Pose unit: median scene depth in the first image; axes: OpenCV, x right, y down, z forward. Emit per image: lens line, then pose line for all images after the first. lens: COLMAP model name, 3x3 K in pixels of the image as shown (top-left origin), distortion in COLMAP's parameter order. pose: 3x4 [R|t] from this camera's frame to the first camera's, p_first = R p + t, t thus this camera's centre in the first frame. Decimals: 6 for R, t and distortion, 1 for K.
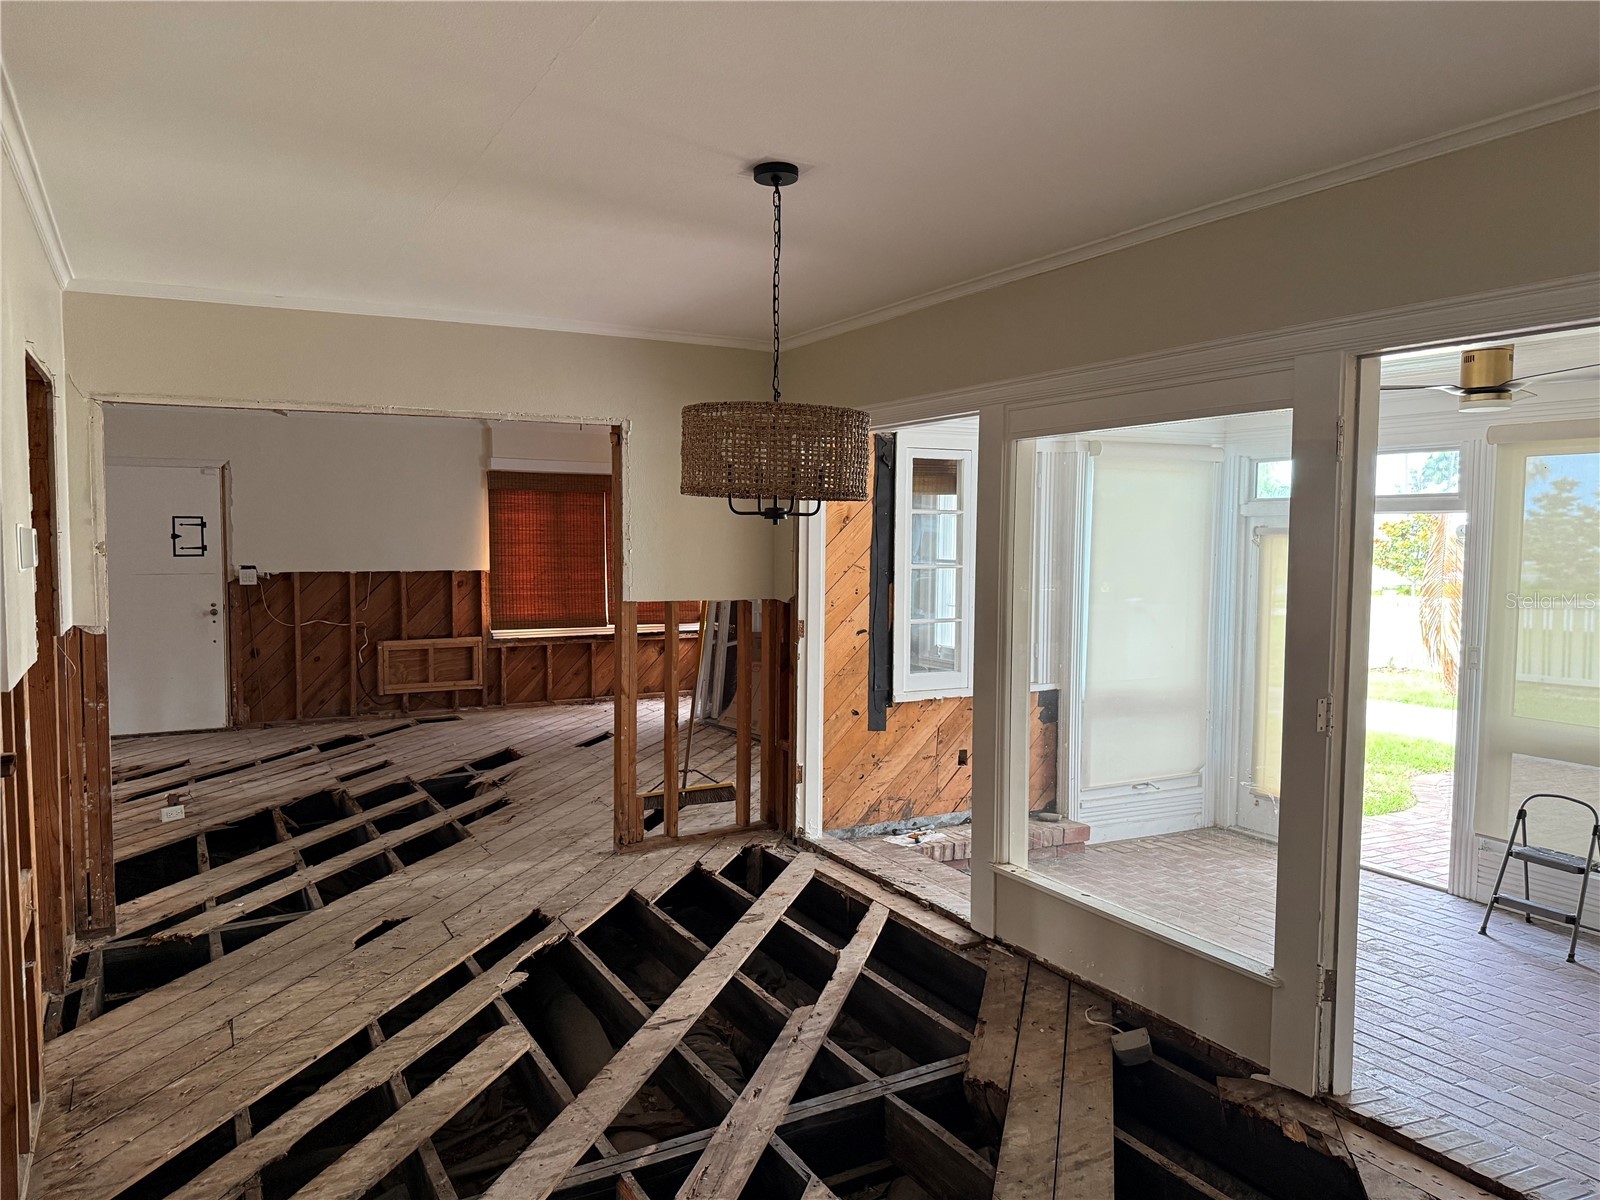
lens RADIAL K [[1145.8, 0, 800.0], [0, 1145.8, 600.0], [0, 0, 1]] dist [0.201710, -0.437191]
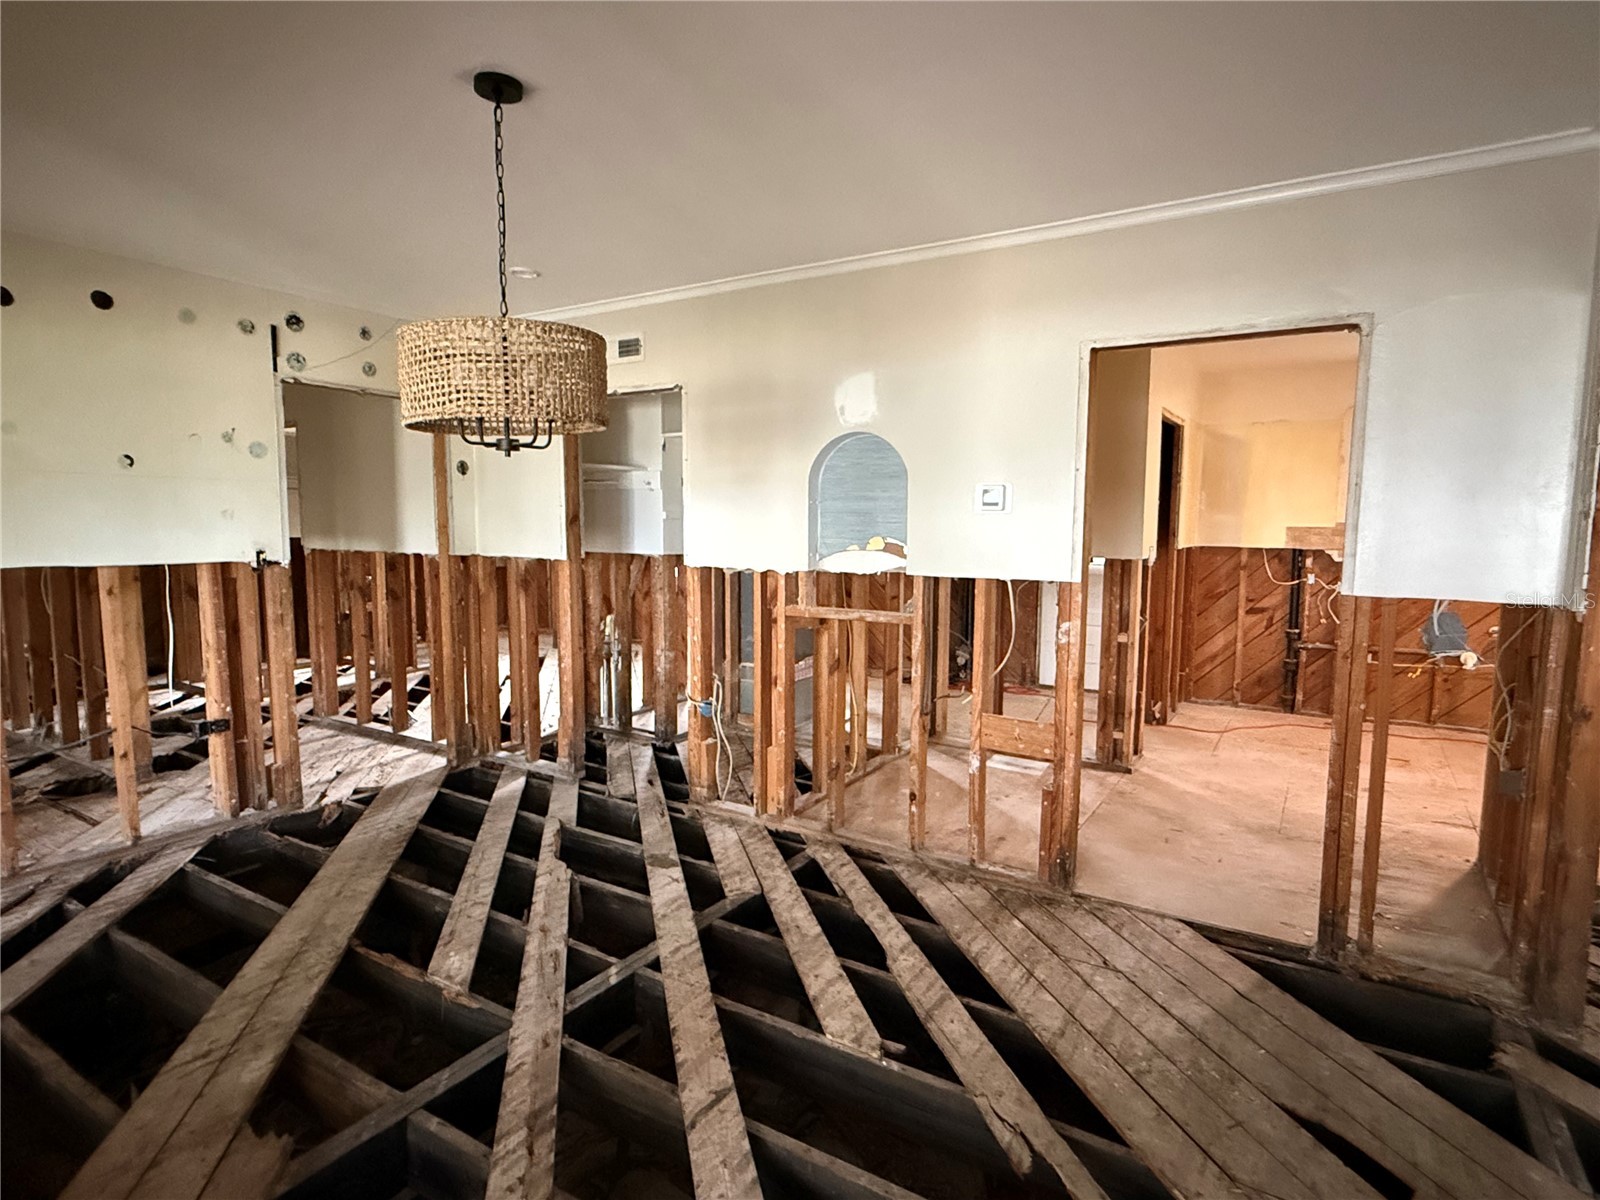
lens RADIAL K [[814.8, 0, 800.0], [0, 814.8, 600.0], [0, 0, 1]] dist [0.003599, 0.000173]
pose [[-0.874186, 0.031293, -0.484582, 0.096493], [-0.039996, 0.989891, 0.136077, -0.047498], [0.483941, 0.138338, -0.864097, 1.668440]]
